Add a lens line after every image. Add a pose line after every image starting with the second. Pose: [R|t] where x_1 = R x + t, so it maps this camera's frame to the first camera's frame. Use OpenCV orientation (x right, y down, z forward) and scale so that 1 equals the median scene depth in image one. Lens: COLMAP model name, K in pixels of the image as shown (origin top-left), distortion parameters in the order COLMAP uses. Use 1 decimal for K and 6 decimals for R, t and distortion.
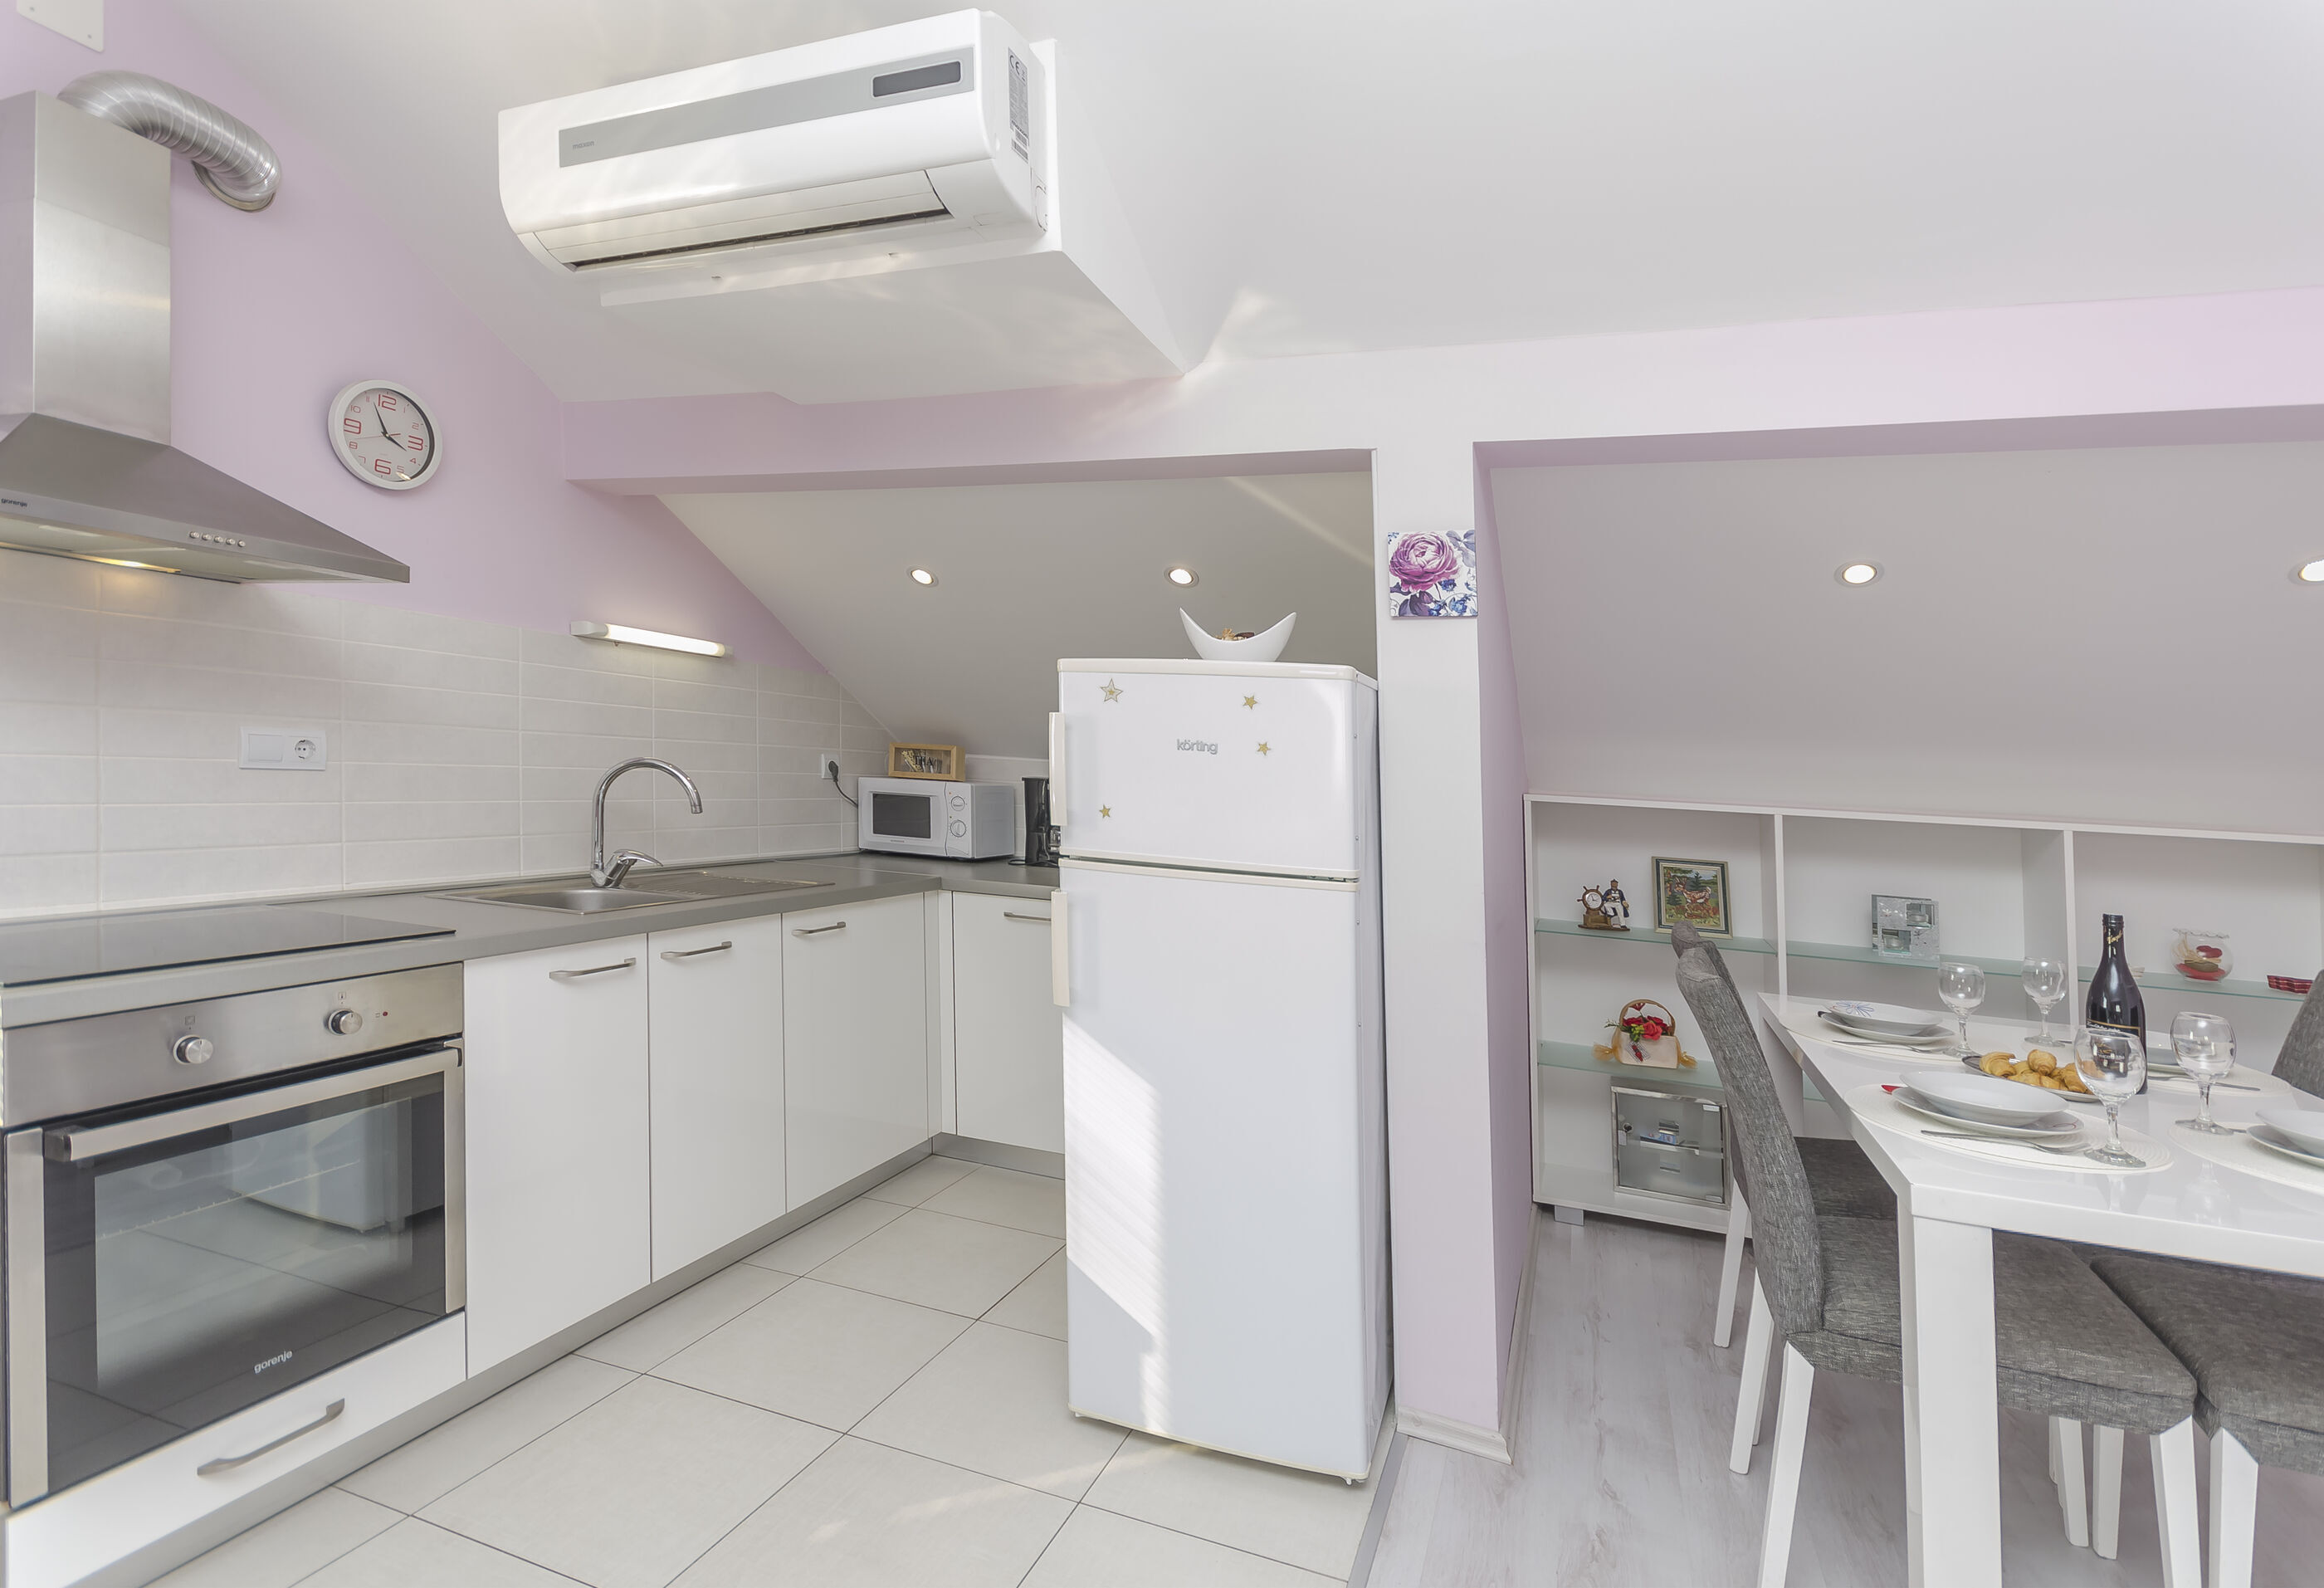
lens RADIAL K [[1058.1, 0, 1170.5], [0, 1058.1, 691.2], [0, 0, 1]] dist [-0.000085, -0.001001]
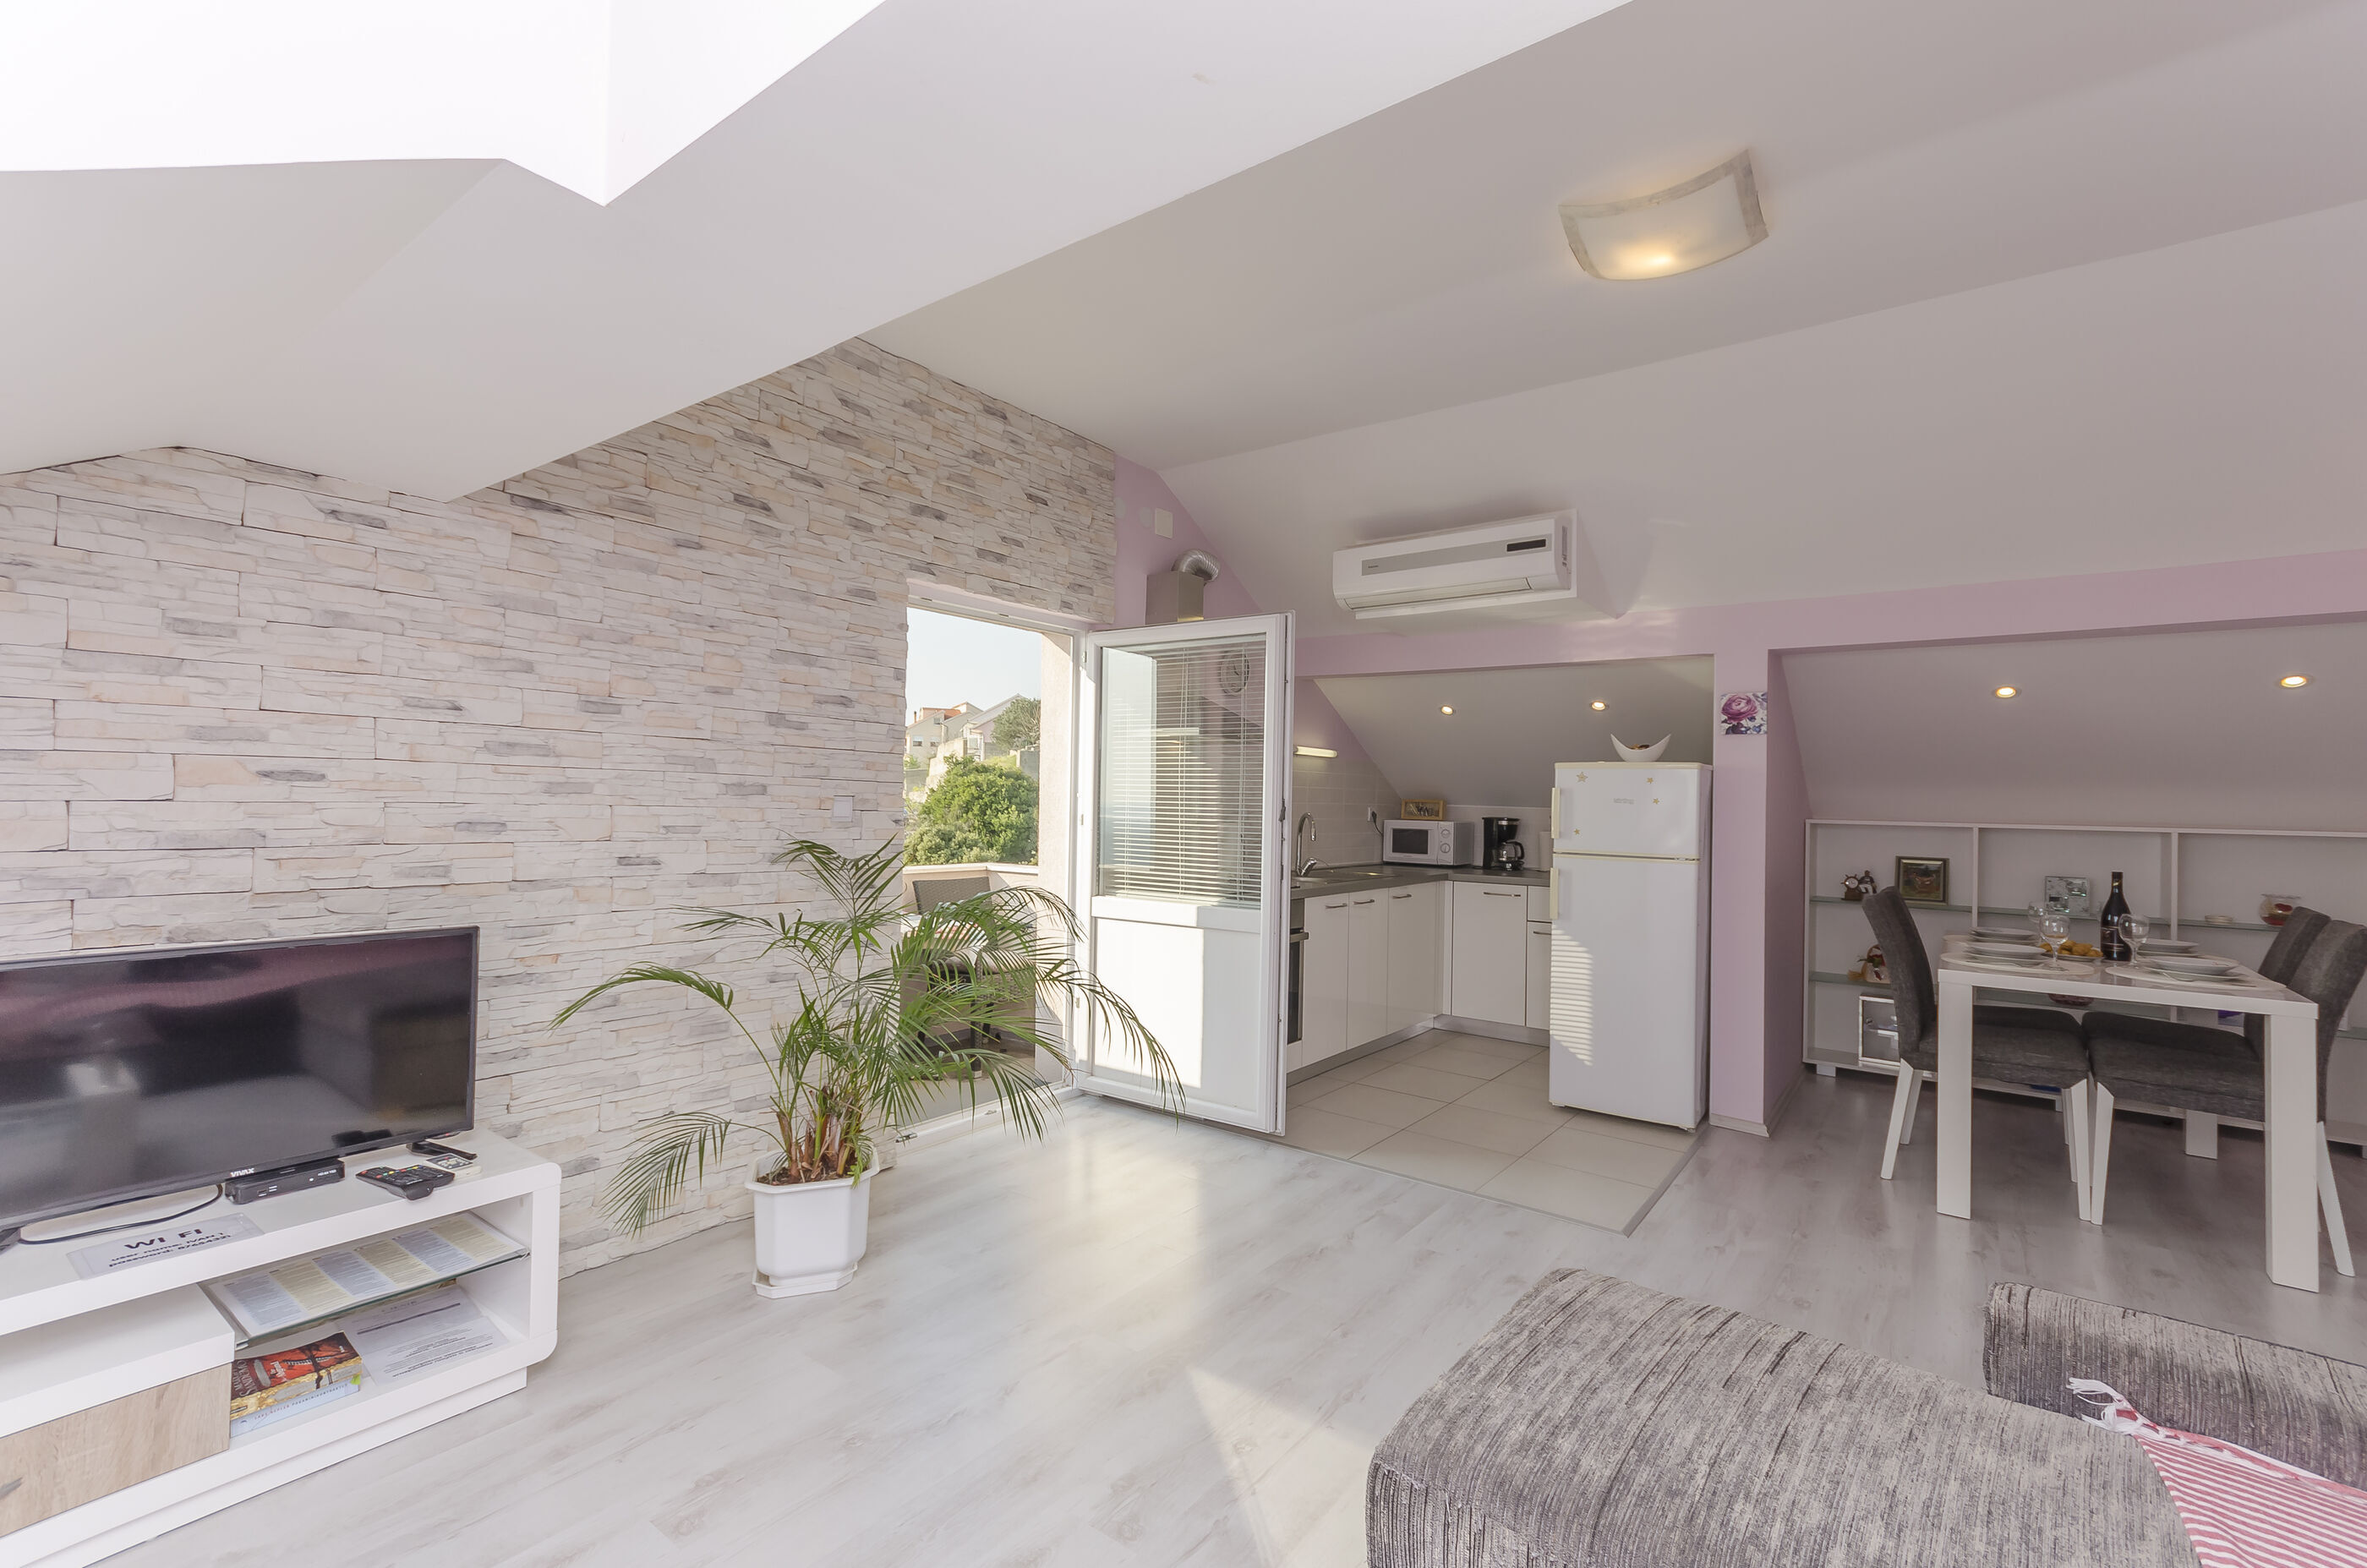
lens RADIAL K [[987.3, 0, 1239.9], [0, 987.3, 792.5], [0, 0, 1]] dist [0.007549, 0.001492]
pose [[0.967132, -0.027884, -0.252740, -0.213526], [0.041800, 0.997881, 0.049857, -0.094961], [0.250814, -0.058783, 0.966249, -1.091951]]
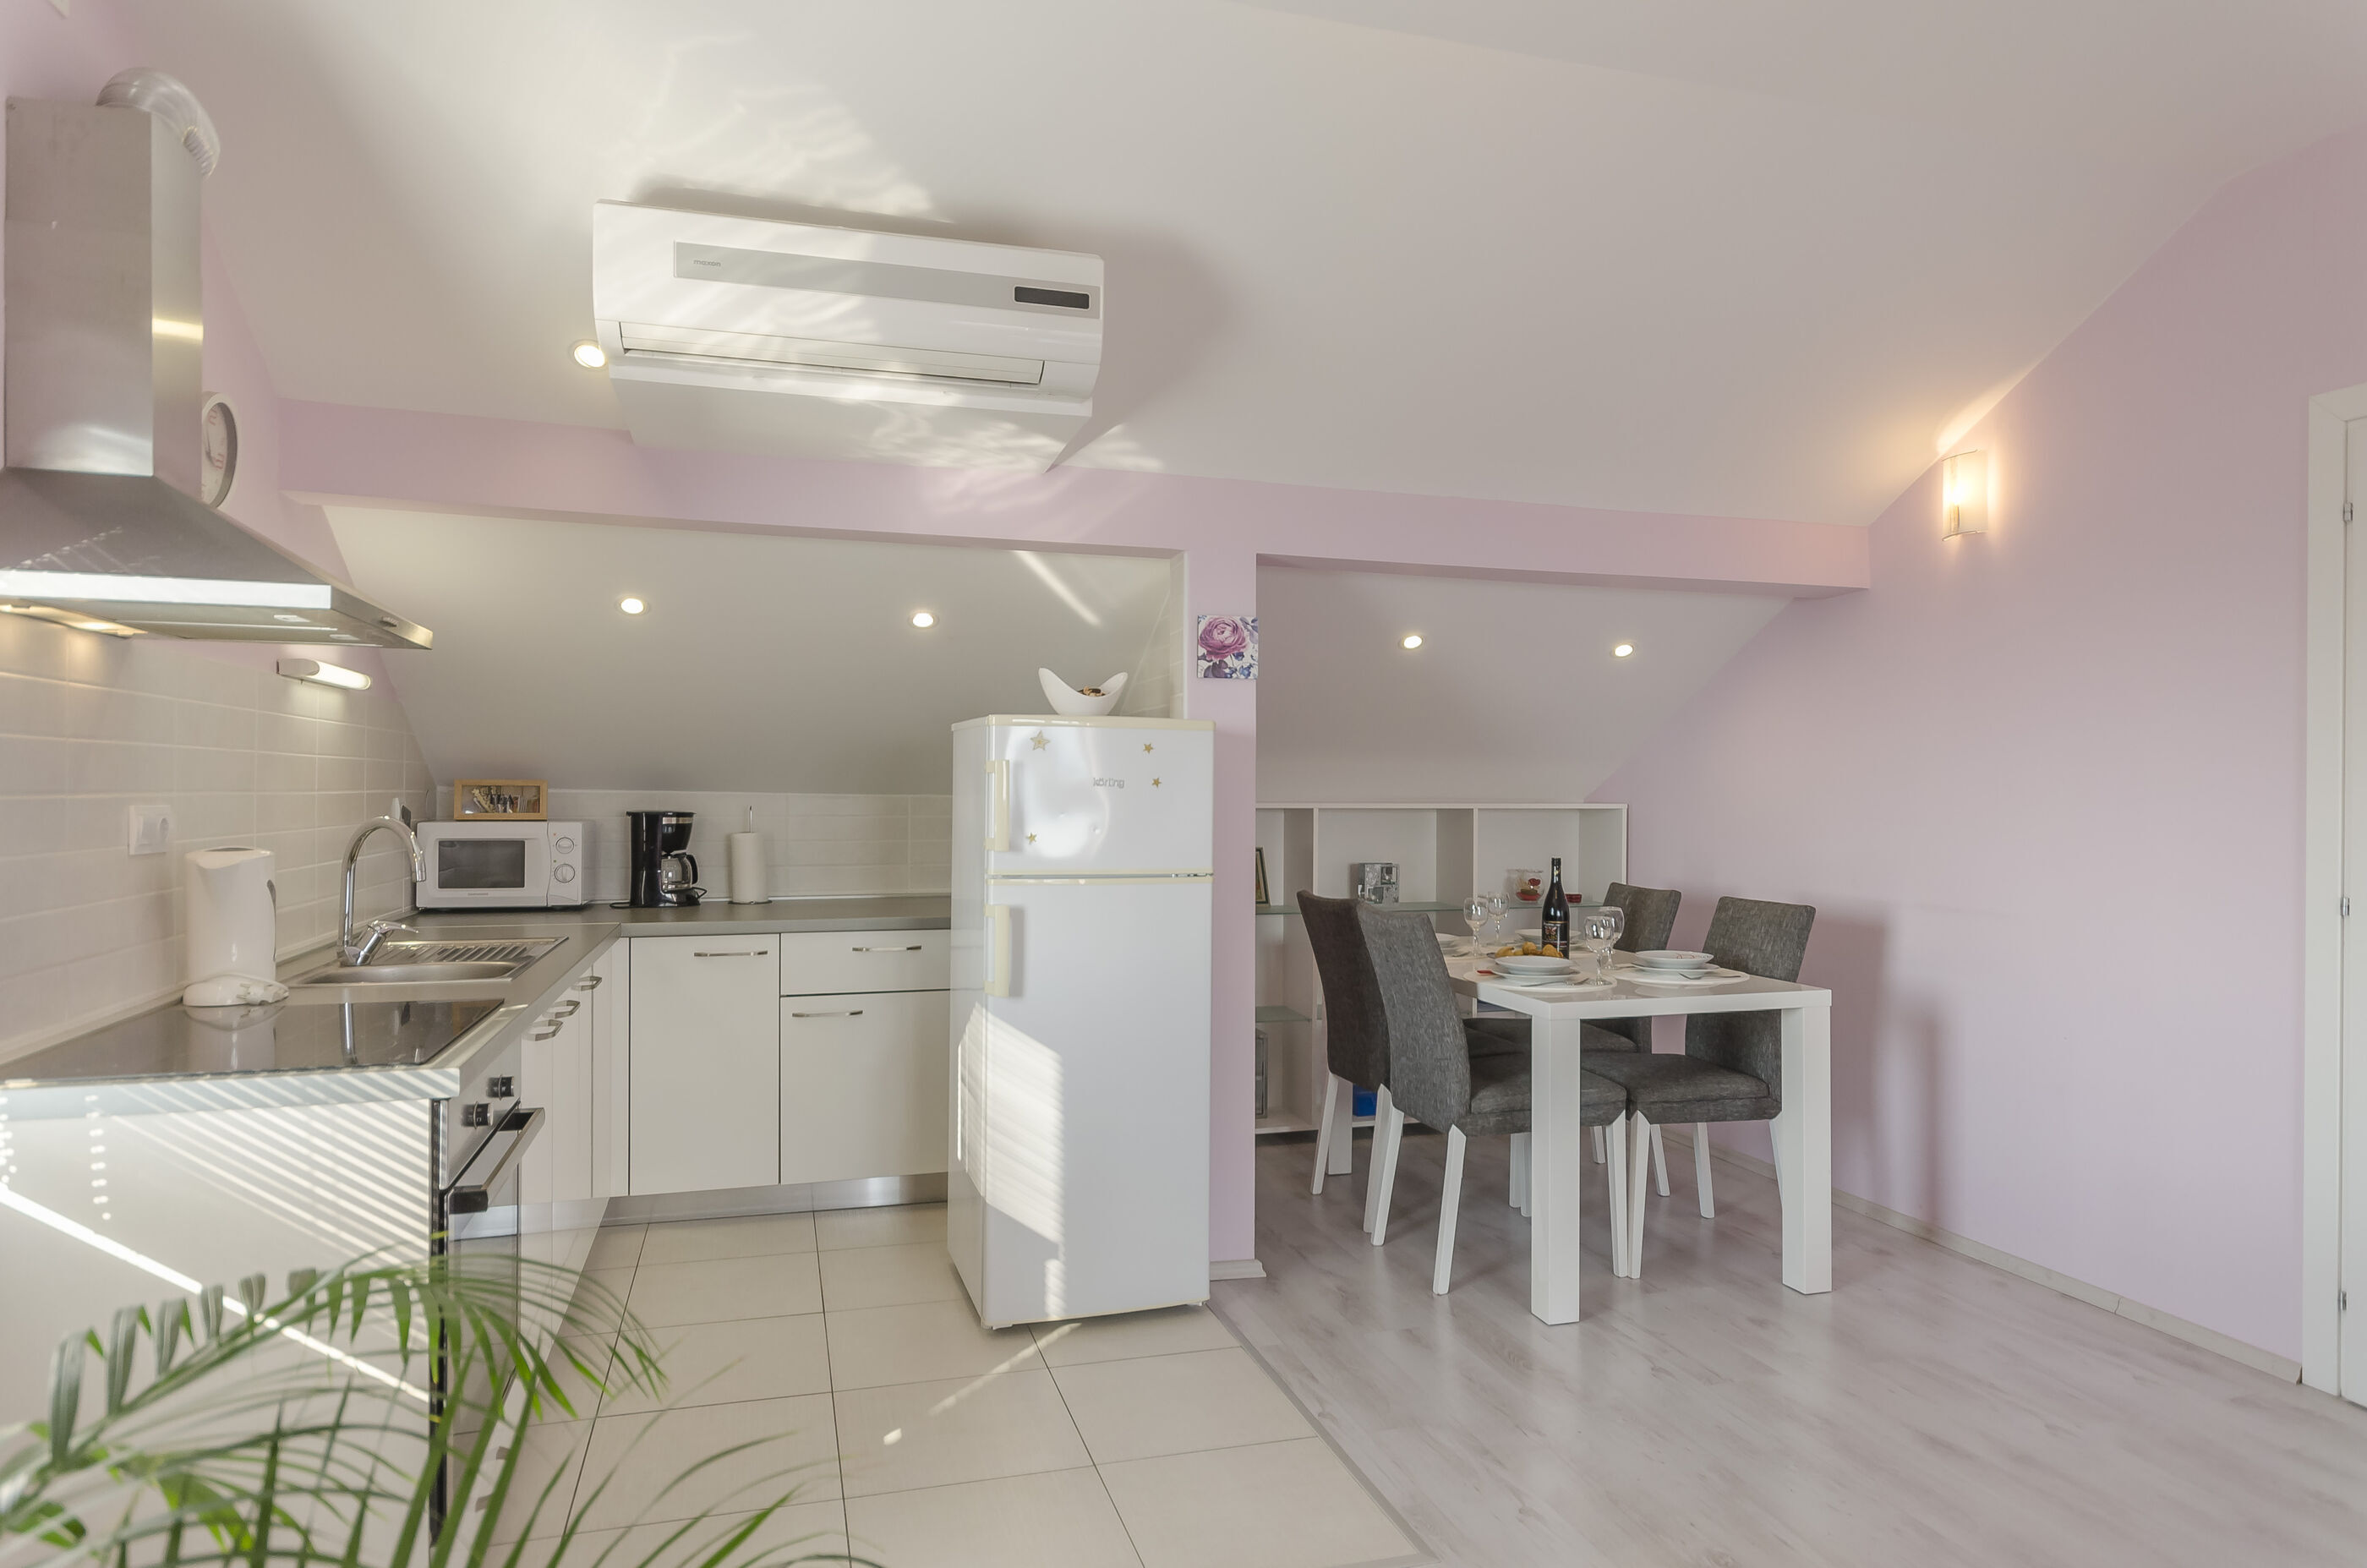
lens RADIAL K [[1342.8, 0, 1116.9], [0, 1342.8, 781.3], [0, 0, 1]] dist [0.004172, -0.001272]
pose [[0.805269, -0.038260, 0.591673, -0.877903], [-0.011541, 0.996715, 0.080160, -0.076327], [-0.592797, -0.071379, 0.802183, -0.294478]]
